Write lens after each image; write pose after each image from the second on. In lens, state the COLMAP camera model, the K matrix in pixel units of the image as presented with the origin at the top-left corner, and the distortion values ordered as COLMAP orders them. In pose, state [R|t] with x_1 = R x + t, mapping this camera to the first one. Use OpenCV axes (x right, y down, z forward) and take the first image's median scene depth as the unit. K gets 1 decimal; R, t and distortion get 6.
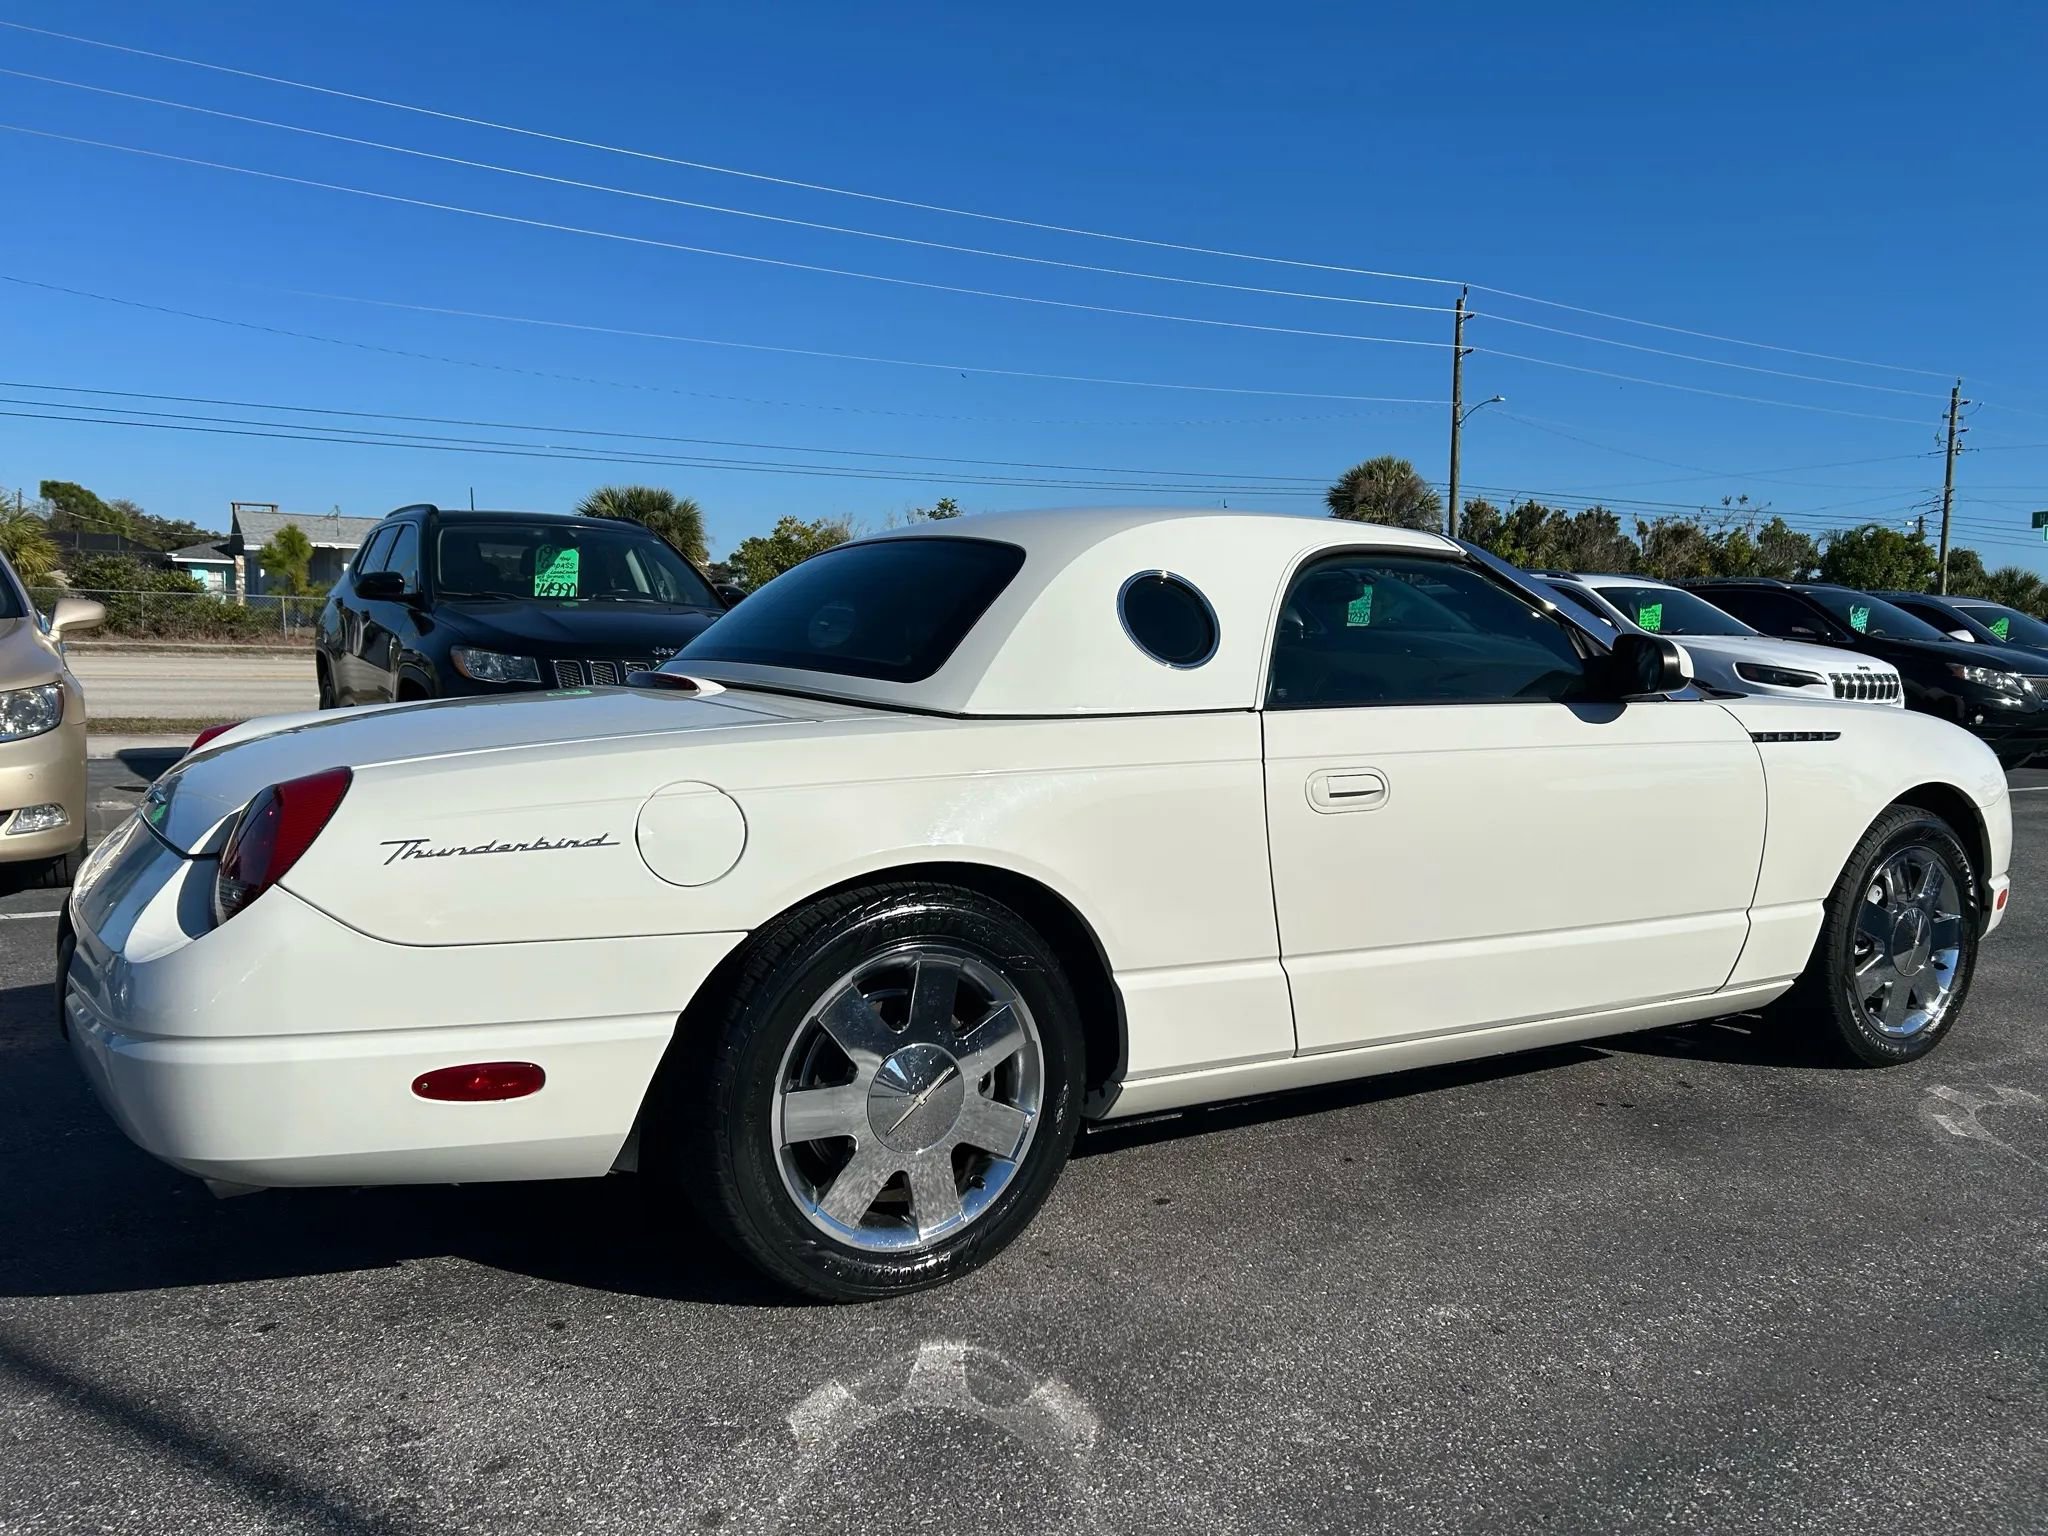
lens RADIAL K [[1552.8, 0, 1043.3], [0, 1552.8, 775.7], [0, 0, 1]] dist [0.057452, -0.055328]
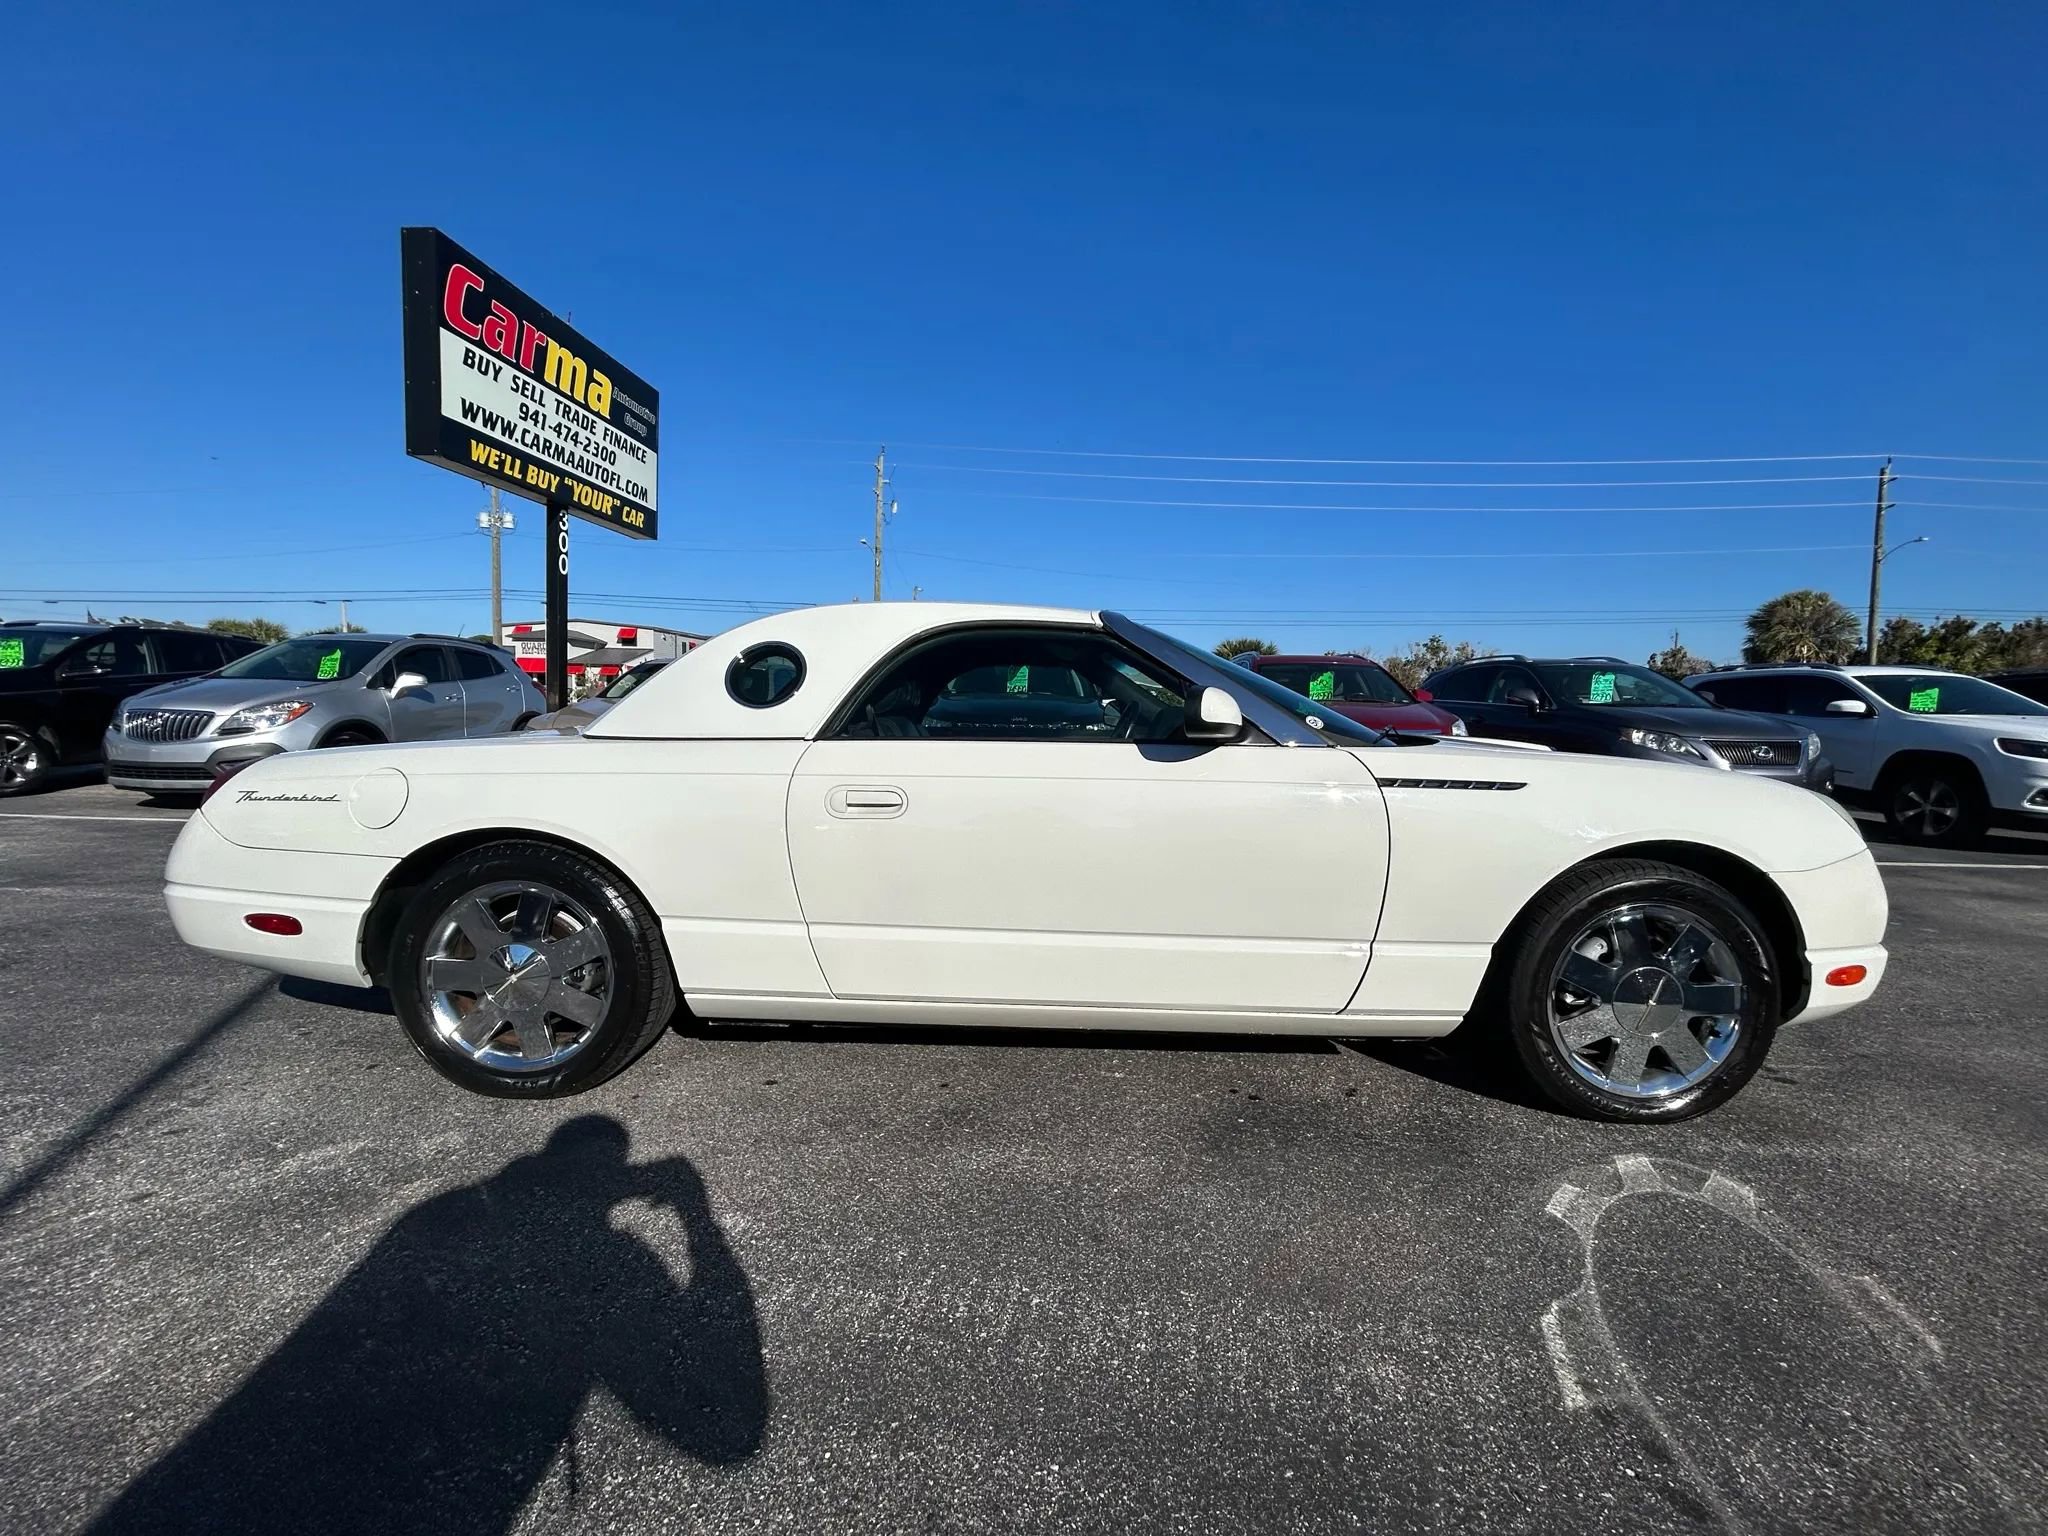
lens RADIAL K [[828.7, 0, 1024.1], [0, 828.7, 775.4], [0, 0, 1]] dist [0.001016, 0.000025]
pose [[0.842756, 0.040655, -0.536758, 0.173212], [-0.053136, 0.998557, -0.007796, -0.003694], [0.535667, 0.035091, 0.843700, 0.122570]]
